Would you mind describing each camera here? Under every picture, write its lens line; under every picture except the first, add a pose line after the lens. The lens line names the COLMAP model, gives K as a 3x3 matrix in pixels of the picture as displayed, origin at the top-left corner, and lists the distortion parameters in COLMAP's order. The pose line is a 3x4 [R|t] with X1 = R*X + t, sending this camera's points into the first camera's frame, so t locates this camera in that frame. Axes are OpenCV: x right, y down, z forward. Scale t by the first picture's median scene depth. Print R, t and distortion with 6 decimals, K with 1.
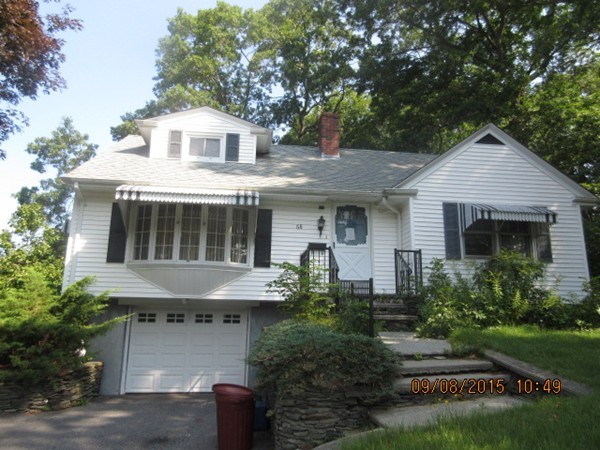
lens RADIAL K [[450.4, 0, 299.3], [0, 450.4, 226.4], [0, 0, 1]] dist [0.002891, 0.003404]
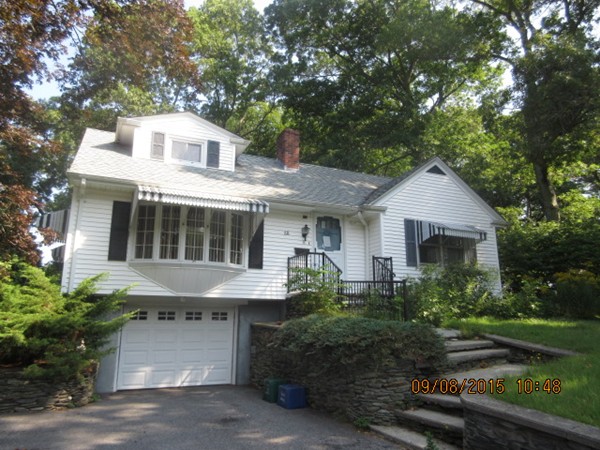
lens RADIAL K [[450.4, 0, 301.5], [0, 450.4, 223.6], [0, 0, 1]] dist [0.002891, 0.003404]
pose [[0.955042, 0.052743, 0.291743, -0.302339], [-0.048860, 0.998593, -0.020586, -0.001612], [-0.292418, 0.005406, 0.956275, -0.084066]]
